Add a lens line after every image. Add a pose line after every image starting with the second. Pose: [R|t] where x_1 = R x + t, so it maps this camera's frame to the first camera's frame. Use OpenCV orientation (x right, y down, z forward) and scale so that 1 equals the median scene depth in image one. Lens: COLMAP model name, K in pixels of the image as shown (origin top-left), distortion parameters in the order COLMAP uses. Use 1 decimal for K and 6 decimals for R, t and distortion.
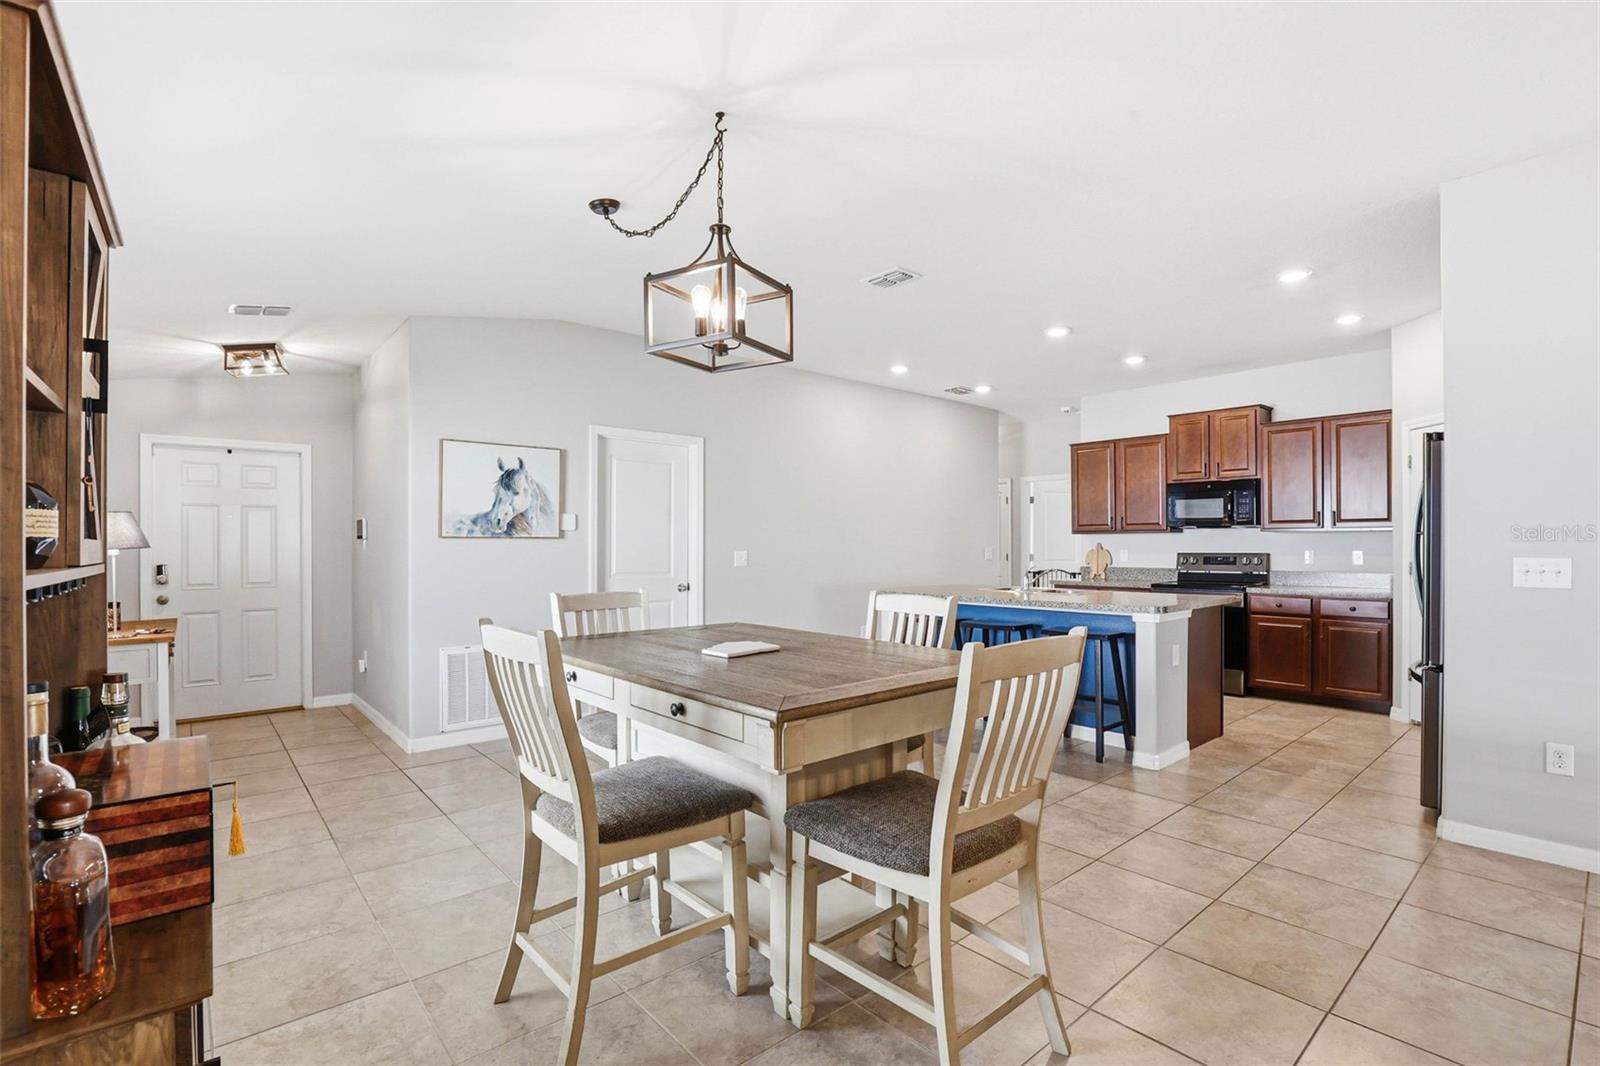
lens RADIAL K [[724.2, 0, 809.7], [0, 724.2, 543.3], [0, 0, 1]] dist [-0.031834, 0.000377]
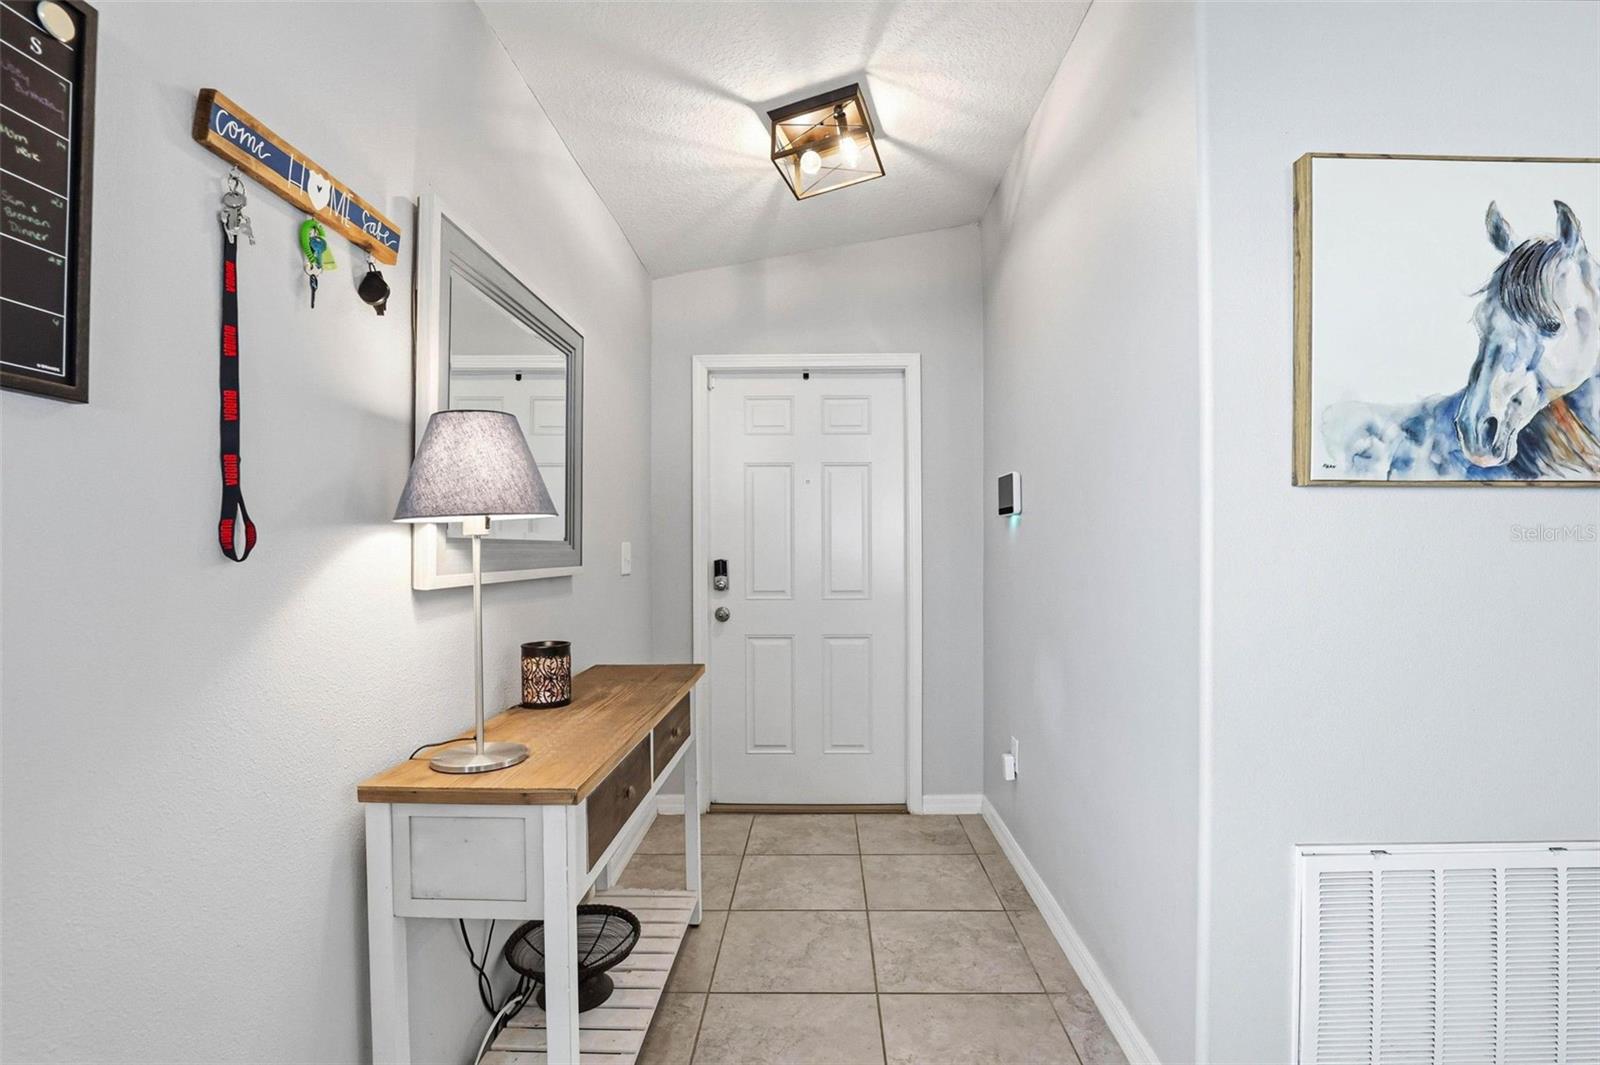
lens RADIAL K [[743.3, 0, 810.9], [0, 743.3, 550.0], [0, 0, 1]] dist [-0.027392, 0.002220]
pose [[0.739772, 0.006857, -0.672823, -0.429150], [0.001901, 0.999923, 0.012281, 0.014272], [0.672855, -0.010364, 0.739702, 0.591021]]
